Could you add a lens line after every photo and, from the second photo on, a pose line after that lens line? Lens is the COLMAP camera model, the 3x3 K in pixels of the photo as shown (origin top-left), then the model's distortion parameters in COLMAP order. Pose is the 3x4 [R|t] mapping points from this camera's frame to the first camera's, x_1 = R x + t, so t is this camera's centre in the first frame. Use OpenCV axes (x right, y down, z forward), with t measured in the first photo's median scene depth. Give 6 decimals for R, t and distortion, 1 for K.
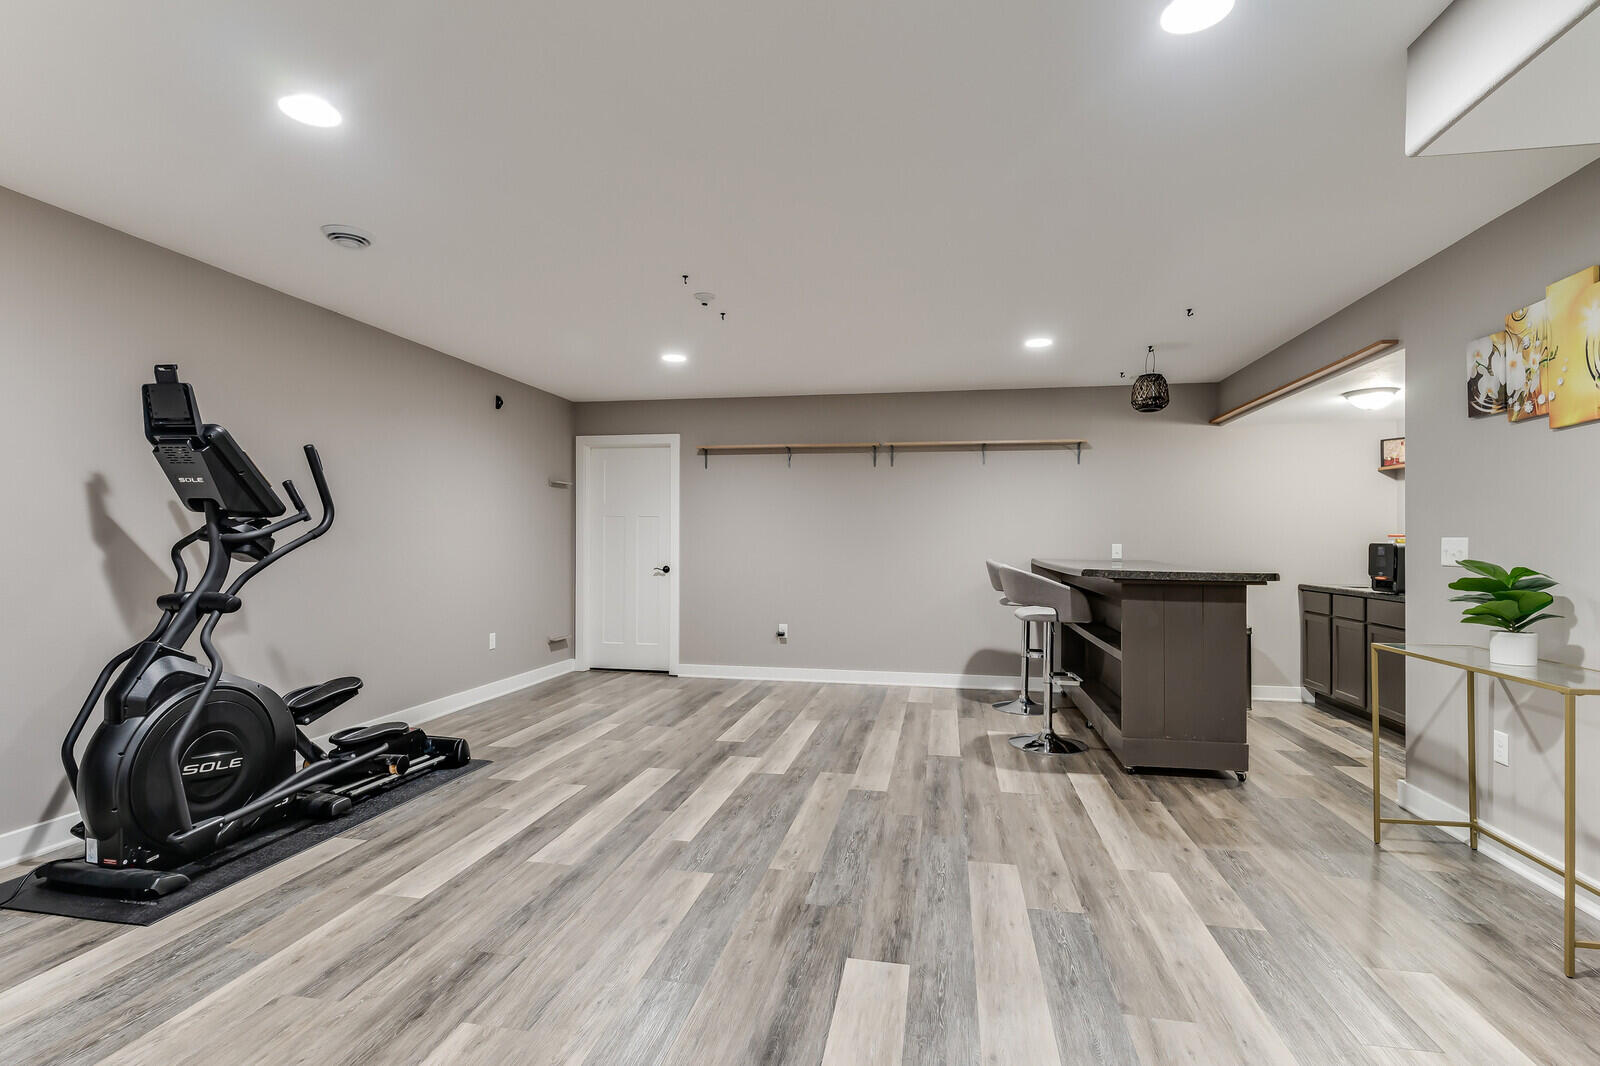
lens RADIAL K [[772.8, 0, 795.6], [0, 772.8, 535.0], [0, 0, 1]] dist [-0.000038, -0.002321]
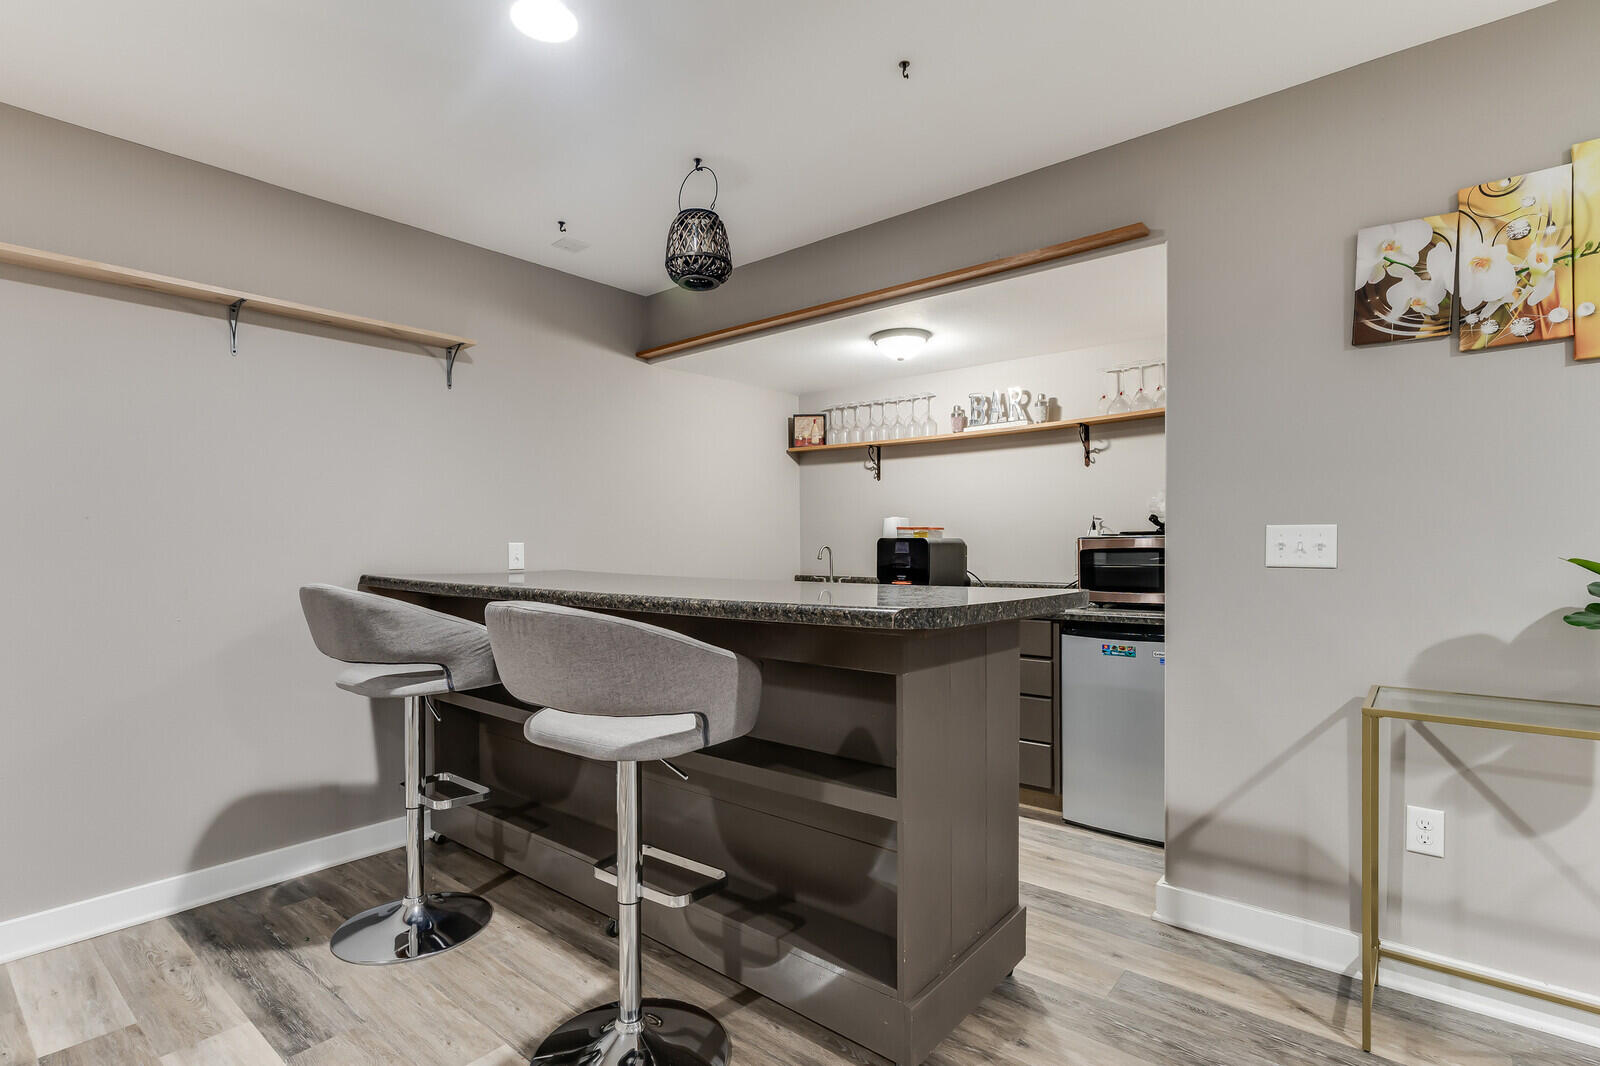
lens RADIAL K [[772.8, 0, 811.3], [0, 772.8, 562.0], [0, 0, 1]] dist [-0.000038, -0.002321]
pose [[0.481771, -0.030993, 0.875749, 0.058513], [0.000332, 0.999381, 0.035186, 0.012677], [-0.876297, -0.016661, 0.481483, 1.129819]]
